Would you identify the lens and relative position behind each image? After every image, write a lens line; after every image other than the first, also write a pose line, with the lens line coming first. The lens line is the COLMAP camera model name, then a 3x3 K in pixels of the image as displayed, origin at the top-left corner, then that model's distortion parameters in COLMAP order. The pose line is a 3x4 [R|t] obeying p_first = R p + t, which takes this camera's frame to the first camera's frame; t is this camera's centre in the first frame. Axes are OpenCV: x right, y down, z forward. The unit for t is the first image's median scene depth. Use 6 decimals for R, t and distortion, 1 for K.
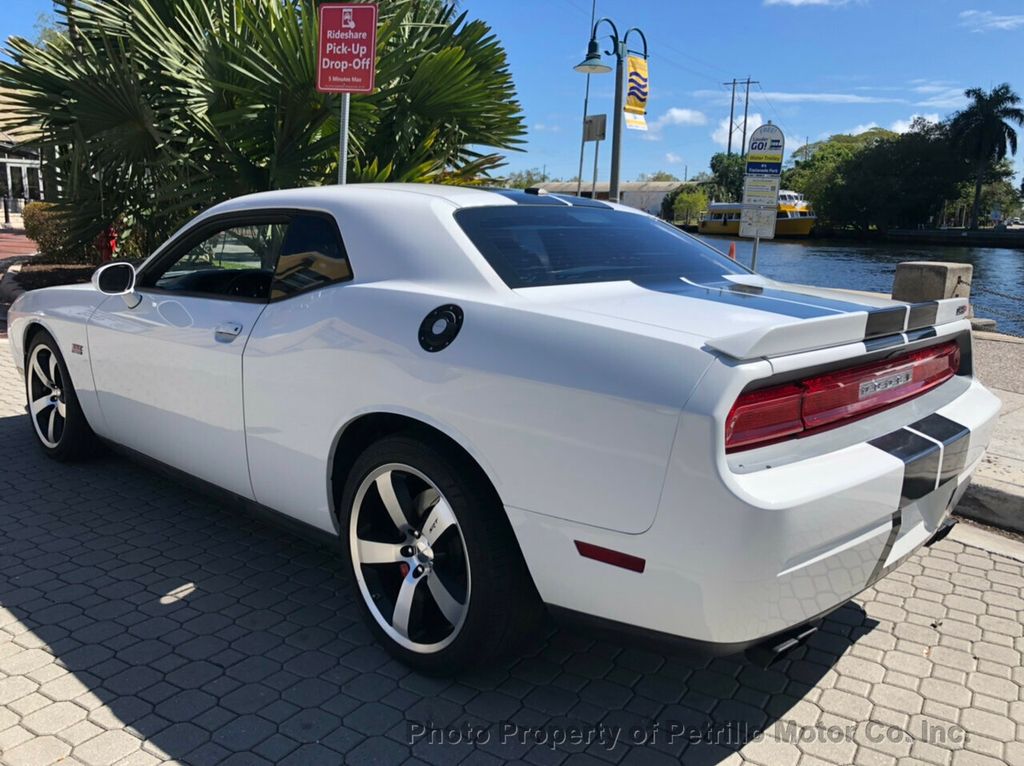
lens RADIAL K [[842.9, 0, 503.2], [0, 842.9, 374.5], [0, 0, 1]] dist [0.014868, -0.005240]
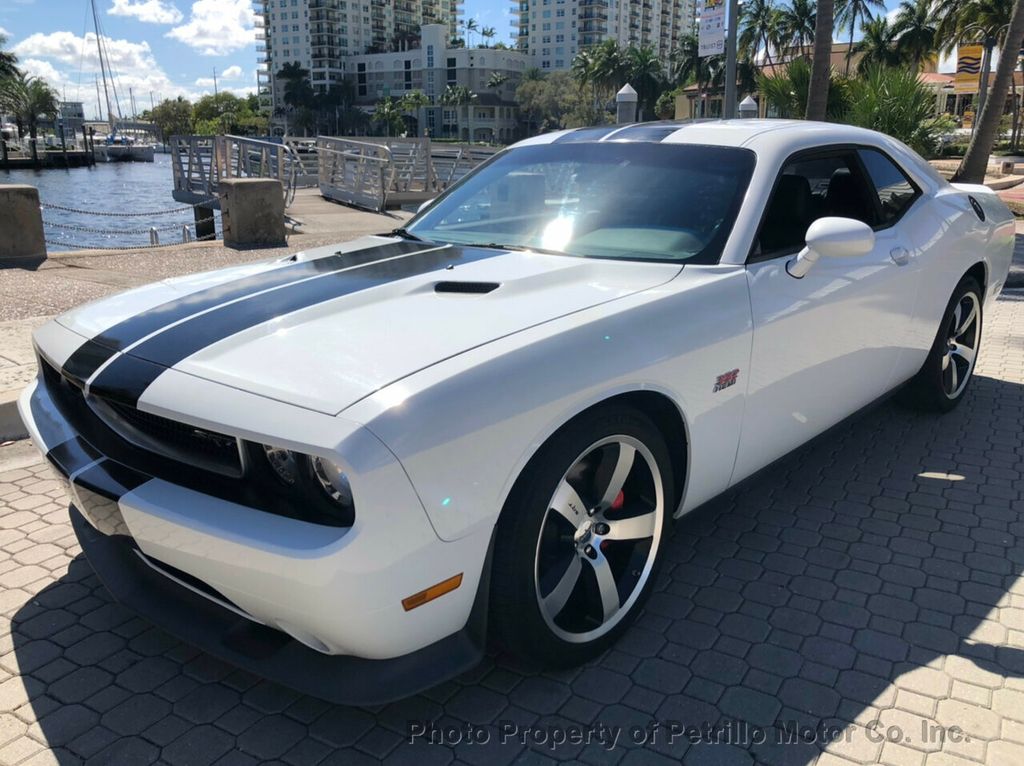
lens RADIAL K [[842.9, 0, 504.3], [0, 842.9, 380.8], [0, 0, 1]] dist [0.014868, -0.005240]
pose [[-0.008632, -0.290088, 0.956961, -0.492114], [0.182518, 0.940463, 0.286733, -0.107047], [-0.983165, 0.177138, 0.044828, 0.507481]]
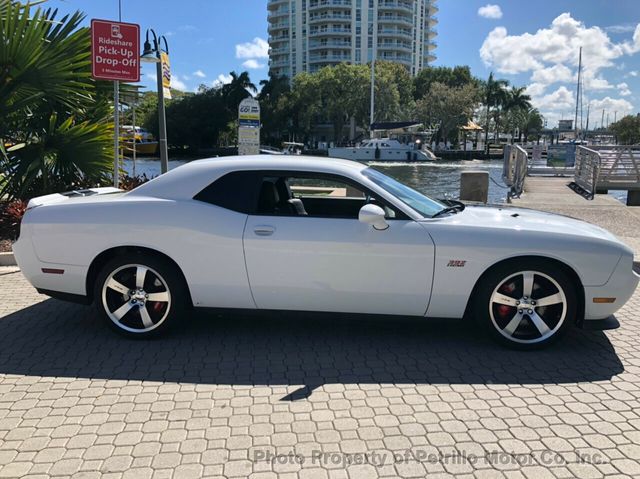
lens RADIAL K [[526.8, 0, 313.8], [0, 526.8, 242.9], [0, 0, 1]] dist [0.014868, -0.005240]
pose [[0.776613, -0.137958, 0.614686, -0.454516], [0.133776, 0.989589, 0.053083, -0.041662], [-0.615610, 0.041005, 0.786984, 0.044223]]
